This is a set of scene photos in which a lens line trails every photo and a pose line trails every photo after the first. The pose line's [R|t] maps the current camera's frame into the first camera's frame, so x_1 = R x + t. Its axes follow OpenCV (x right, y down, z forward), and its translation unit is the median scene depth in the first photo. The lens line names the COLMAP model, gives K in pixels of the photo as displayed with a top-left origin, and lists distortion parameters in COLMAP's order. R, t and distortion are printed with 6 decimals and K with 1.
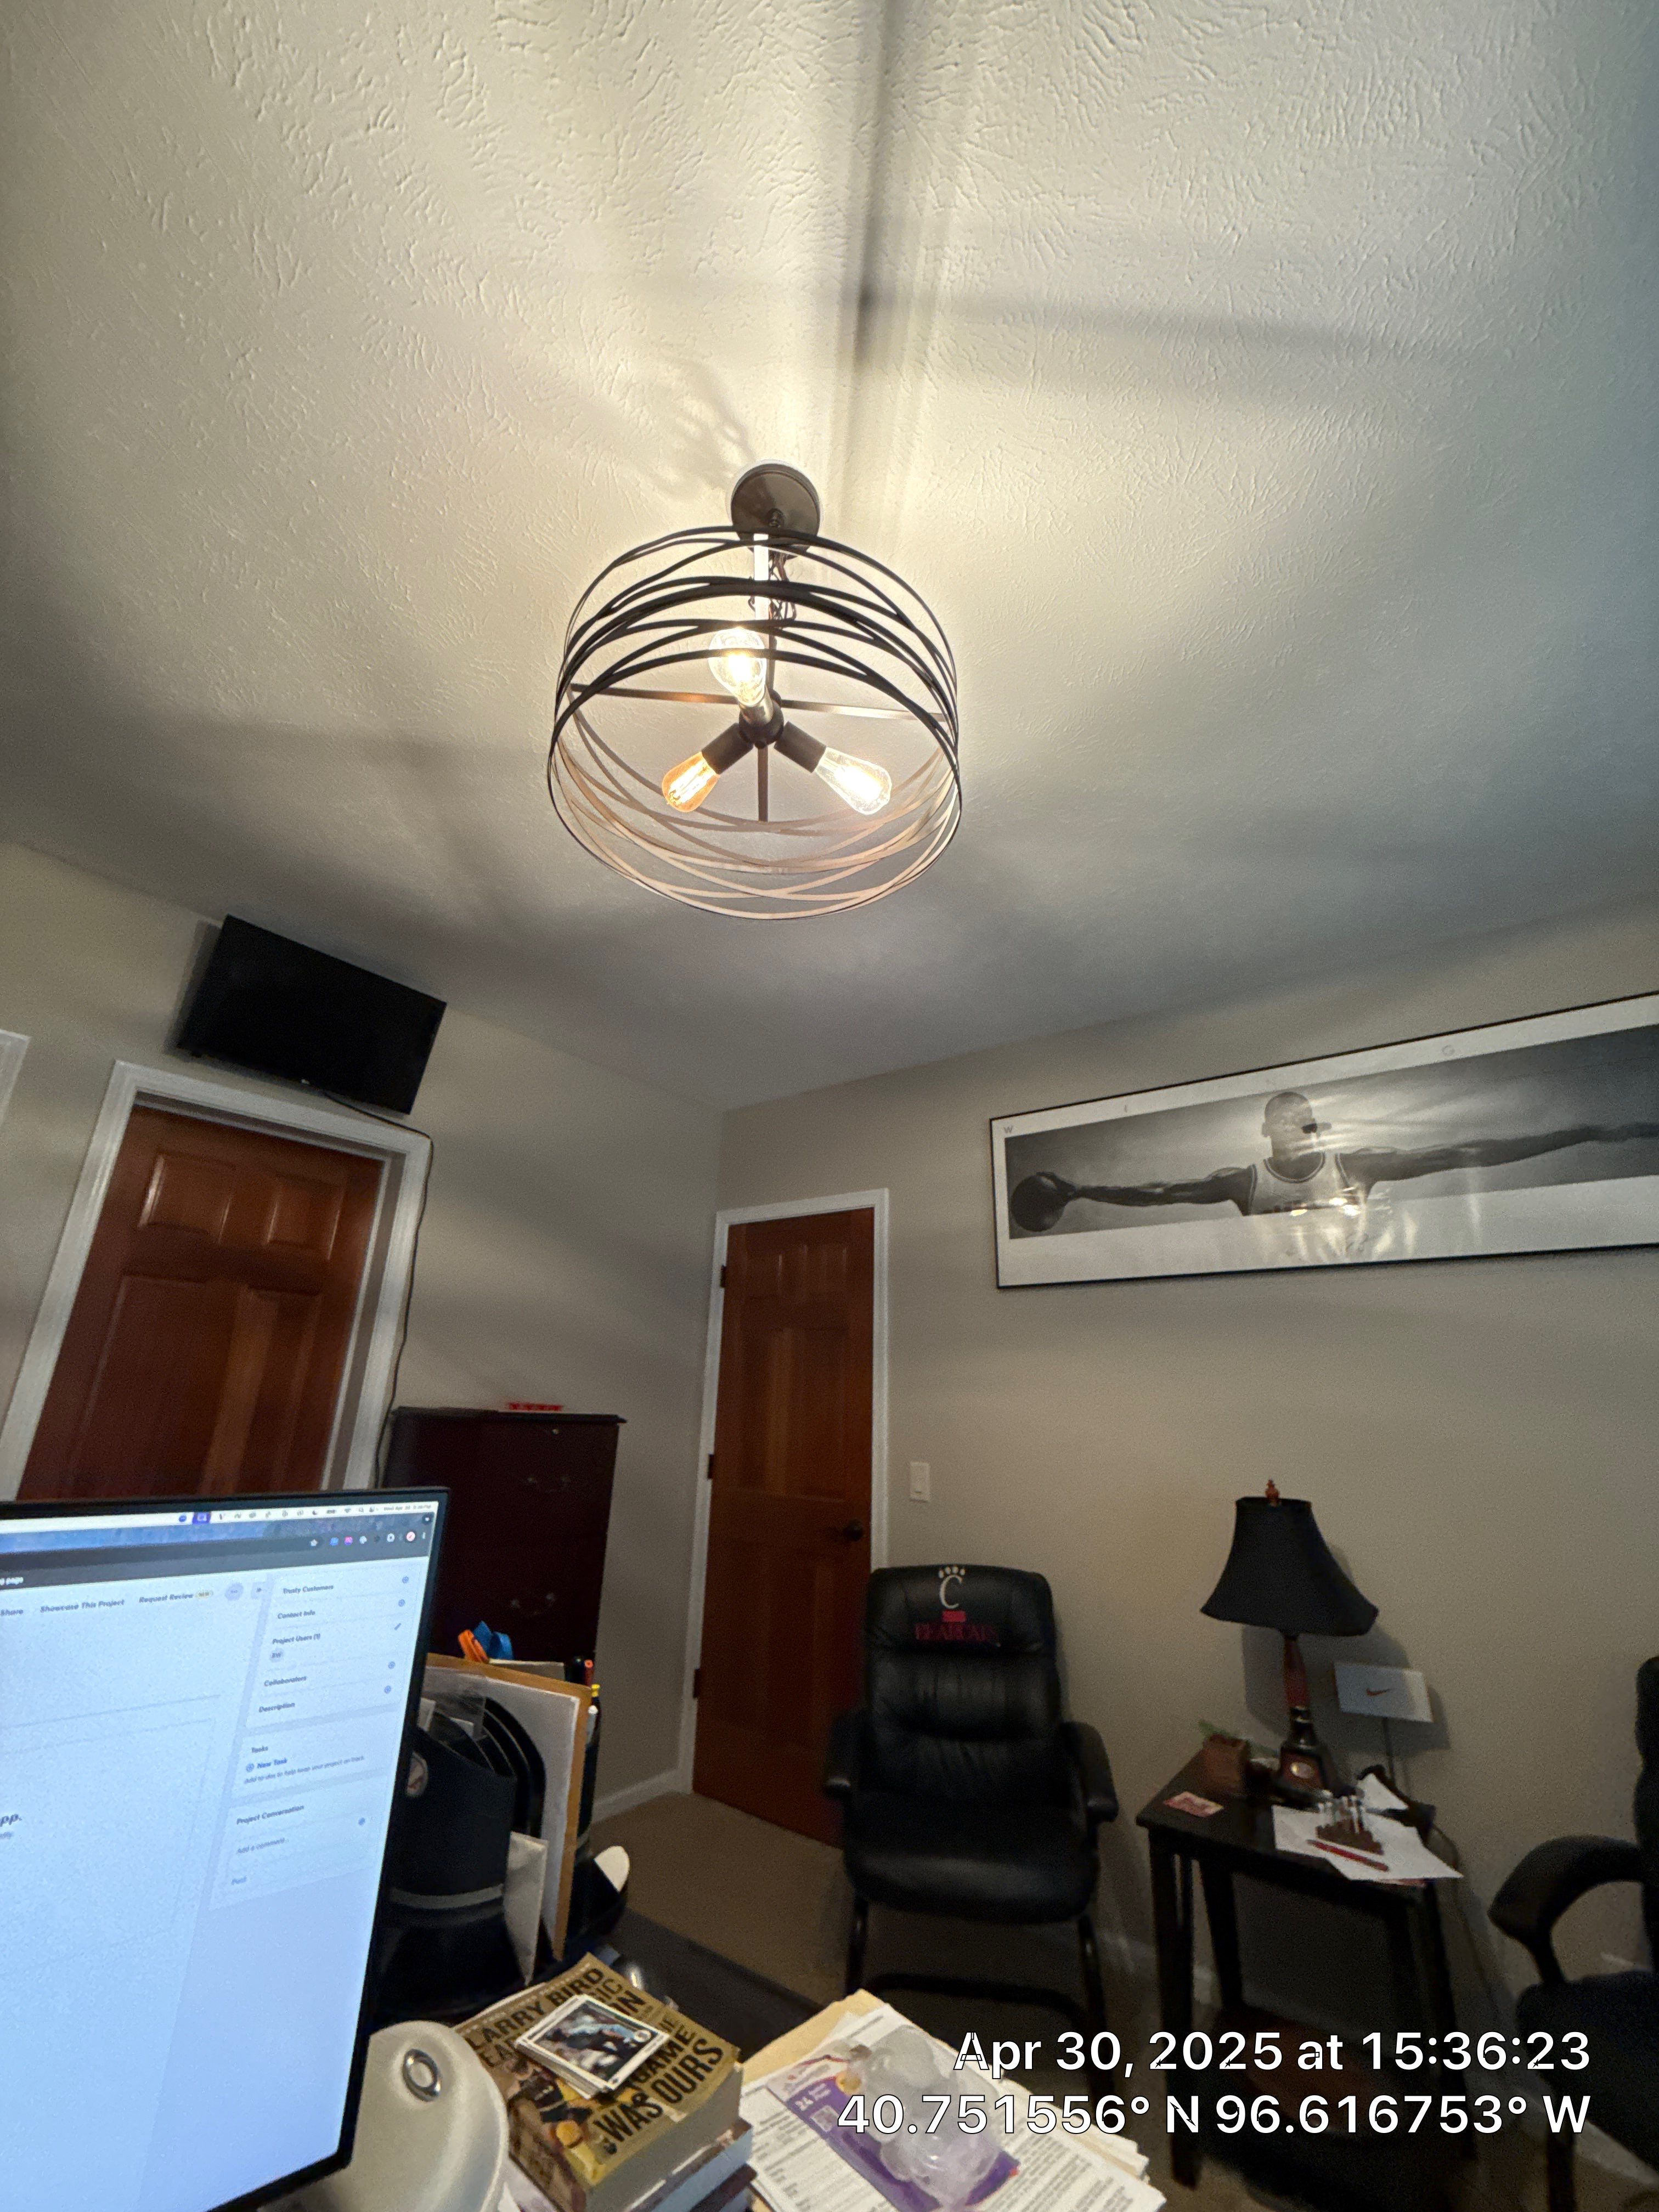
lens RADIAL K [[878.9, 0, 833.2], [0, 878.9, 1103.1], [0, 0, 1]] dist [-0.000821, 0.000090]
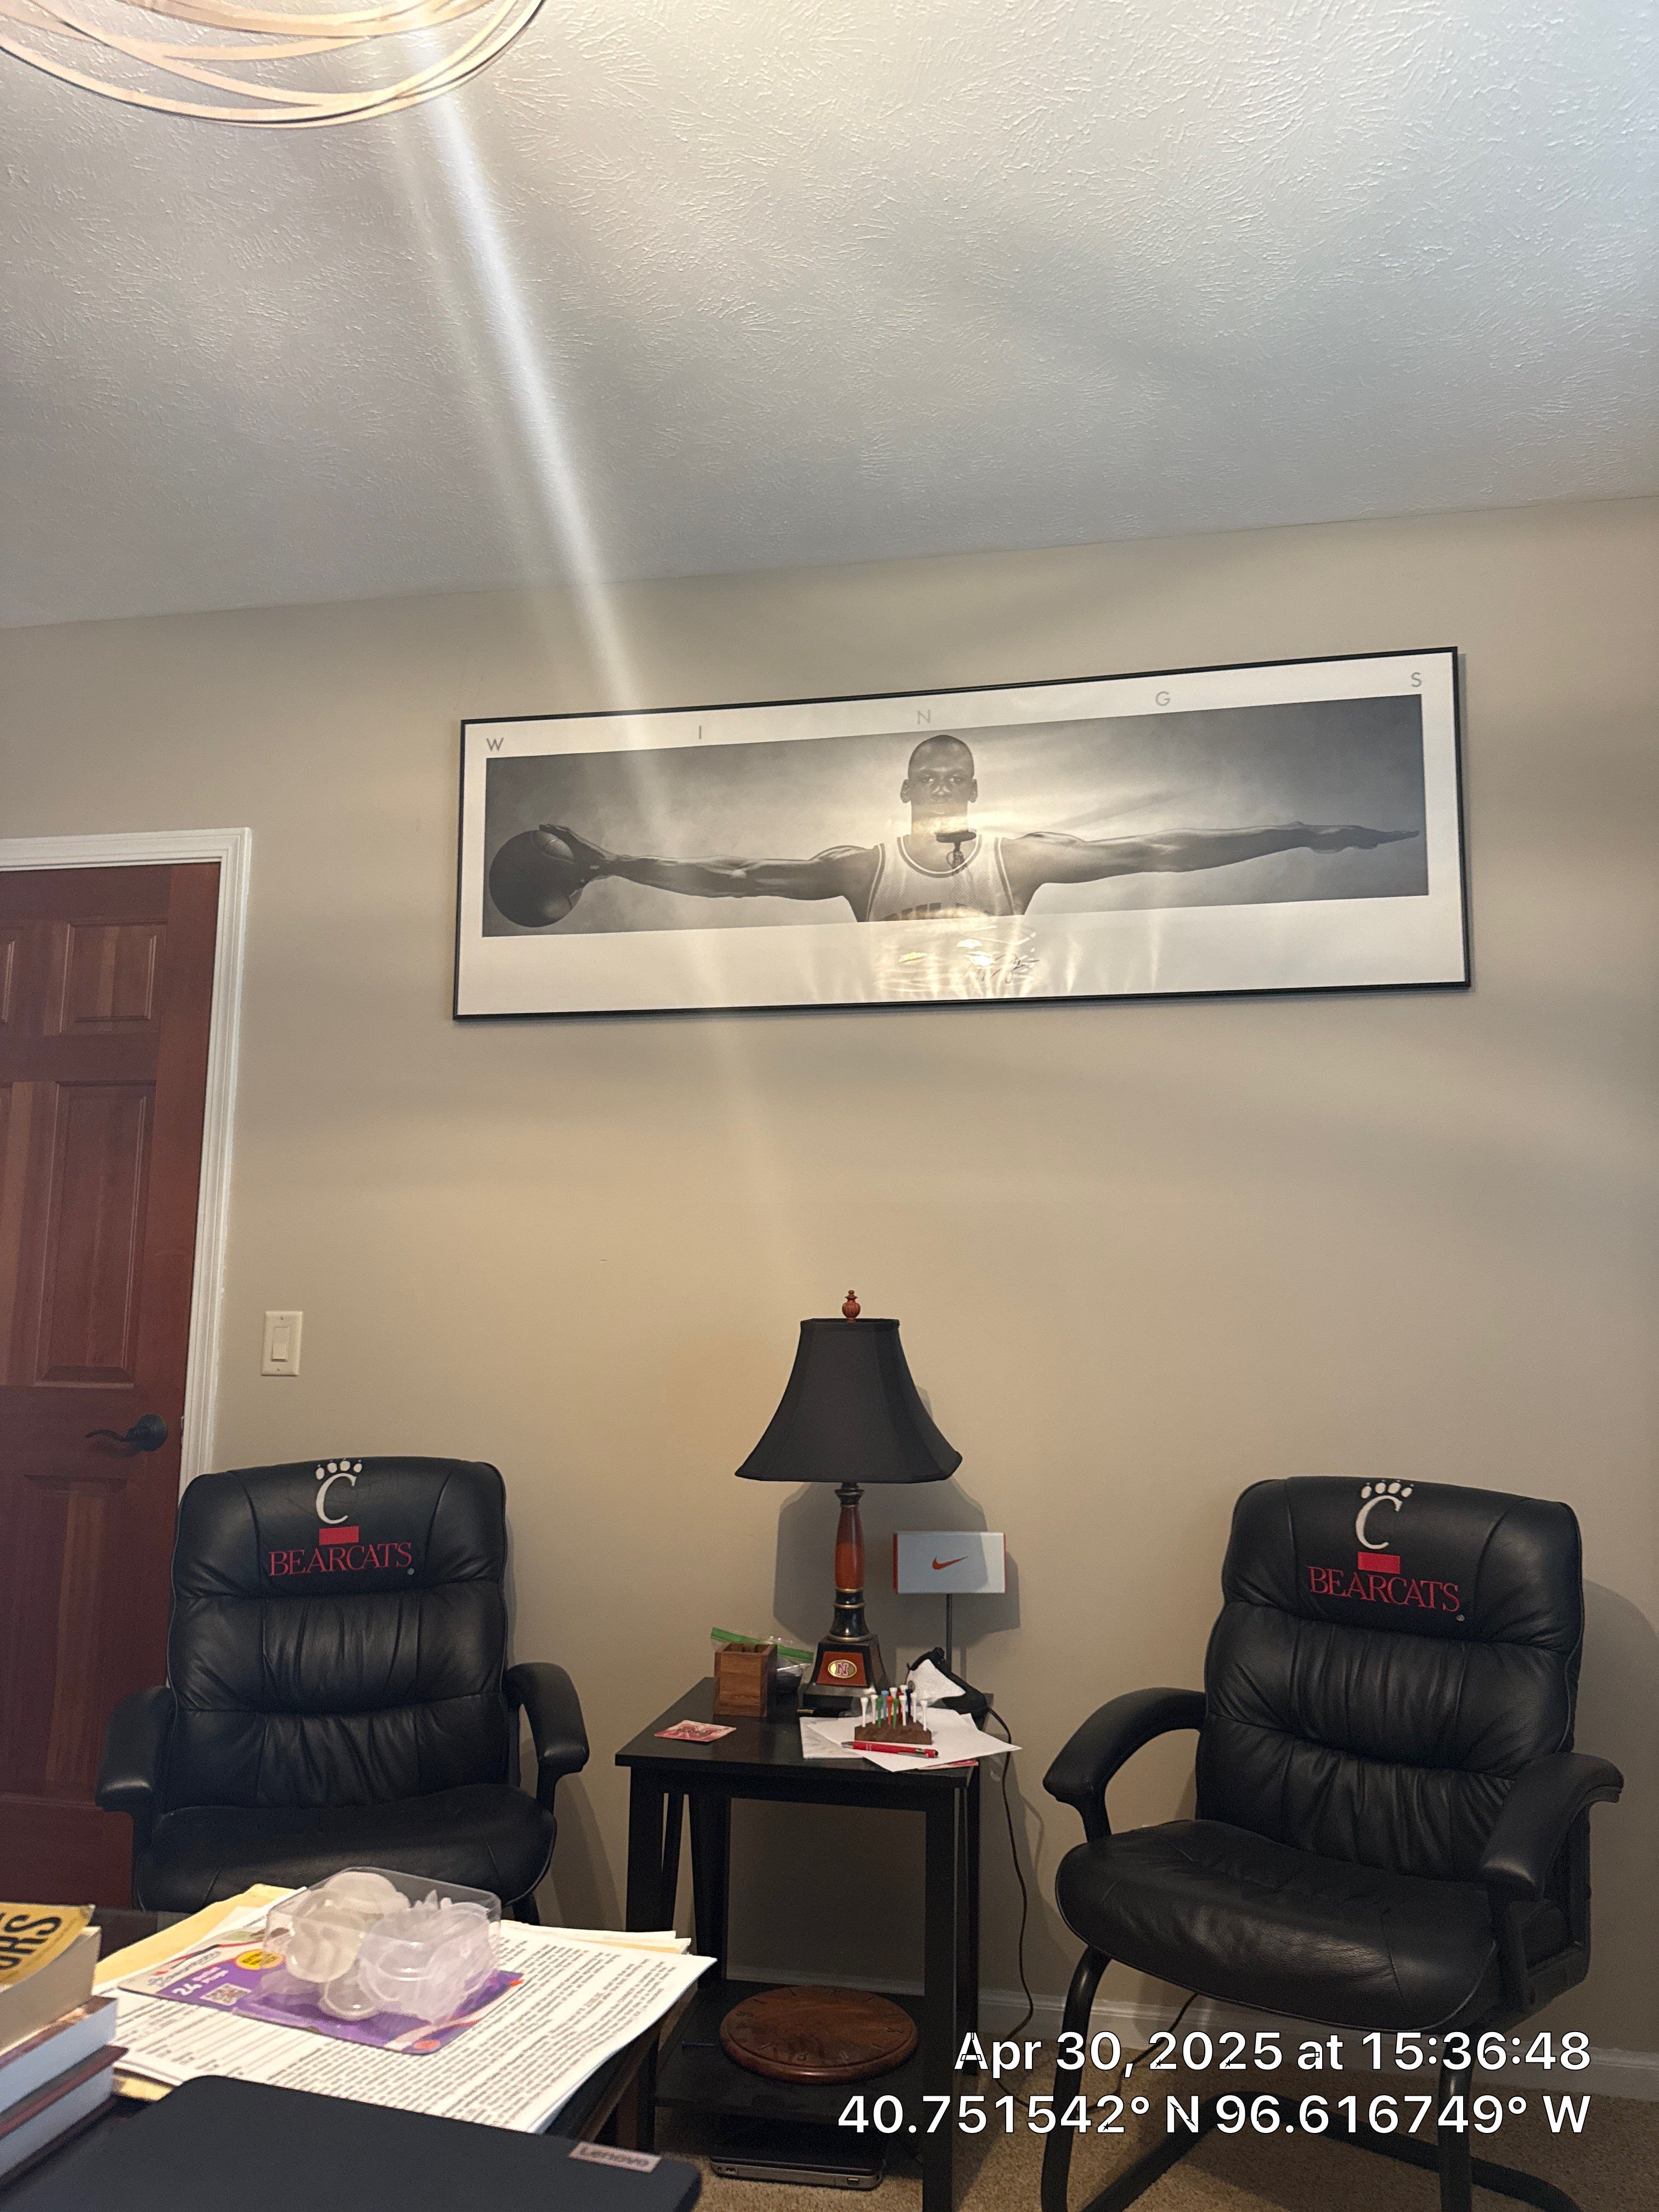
lens RADIAL K [[1565.3, 0, 847.1], [0, 1565.3, 1100.6], [0, 0, 1]] dist [0.011244, -0.017557]
pose [[0.894642, 0.045243, 0.444487, -0.050982], [-0.132507, 0.976967, 0.167262, 0.090918], [-0.426682, -0.208537, 0.880031, -0.028590]]
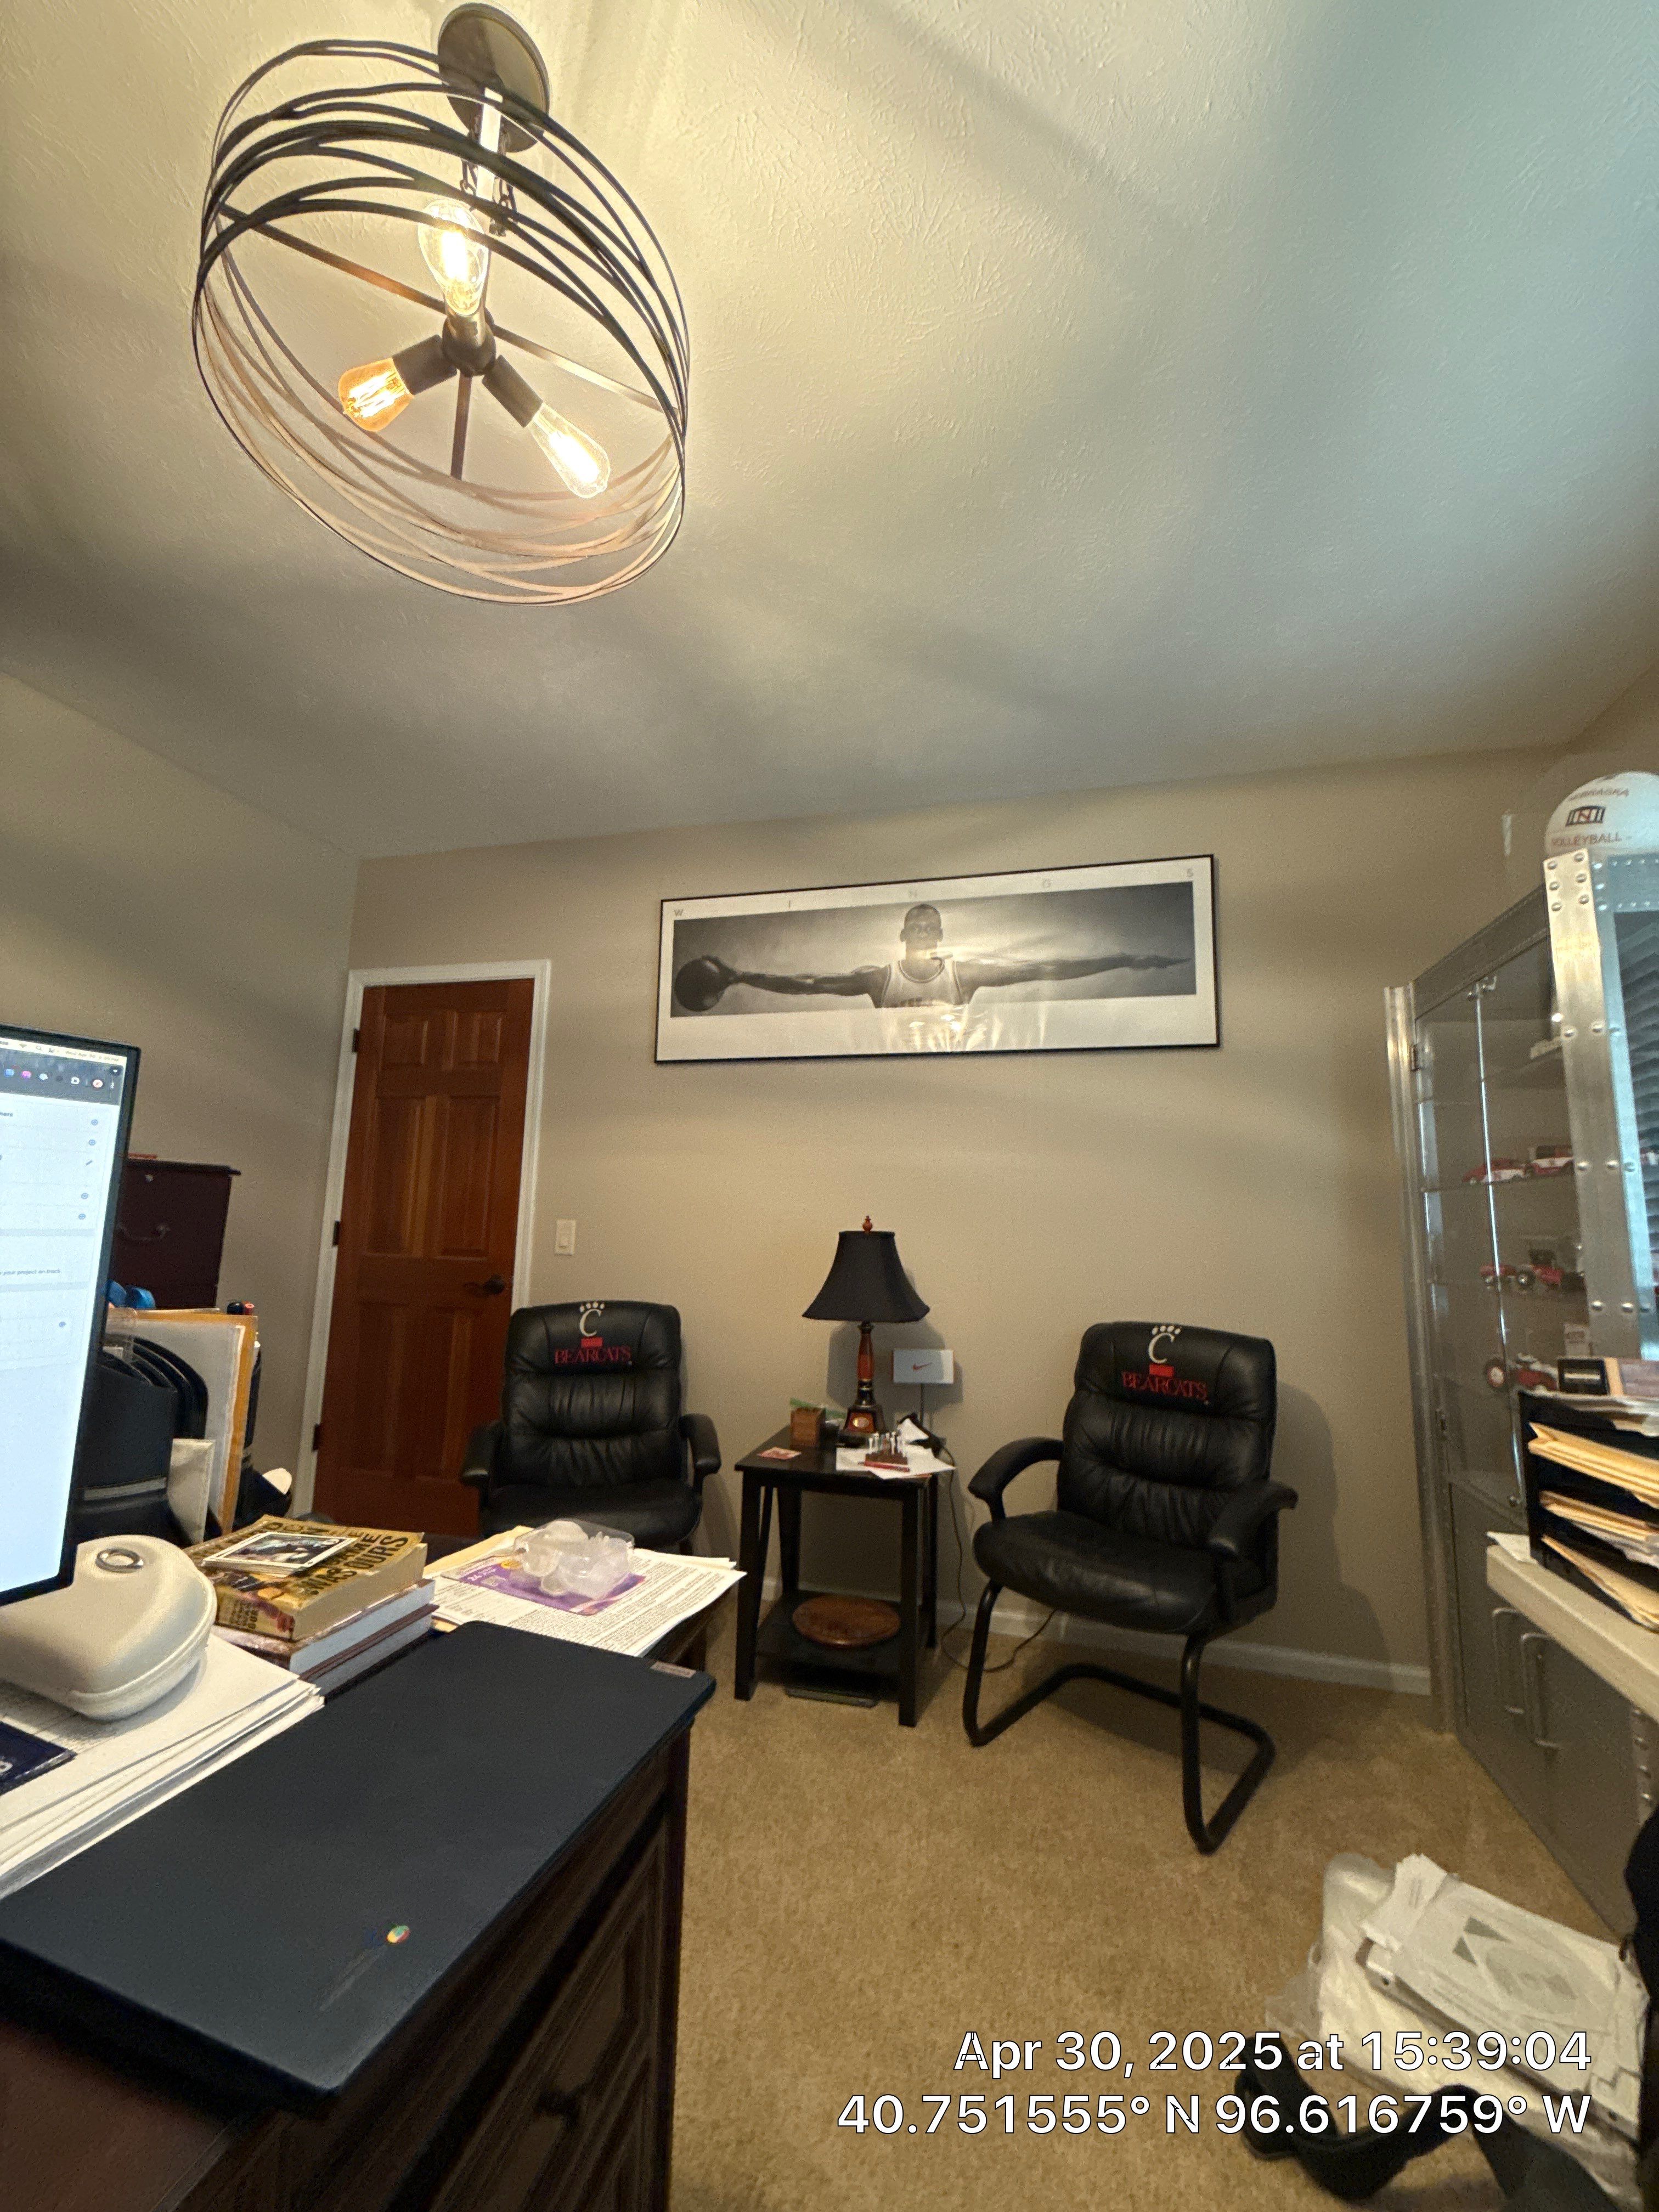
lens RADIAL K [[878.9, 0, 833.2], [0, 878.9, 1103.1], [0, 0, 1]] dist [-0.000821, 0.000090]
pose [[0.922133, 0.047868, 0.383901, -0.027258], [-0.124407, 0.976300, 0.177093, 0.069875], [-0.366325, -0.211063, 0.906233, -0.066202]]
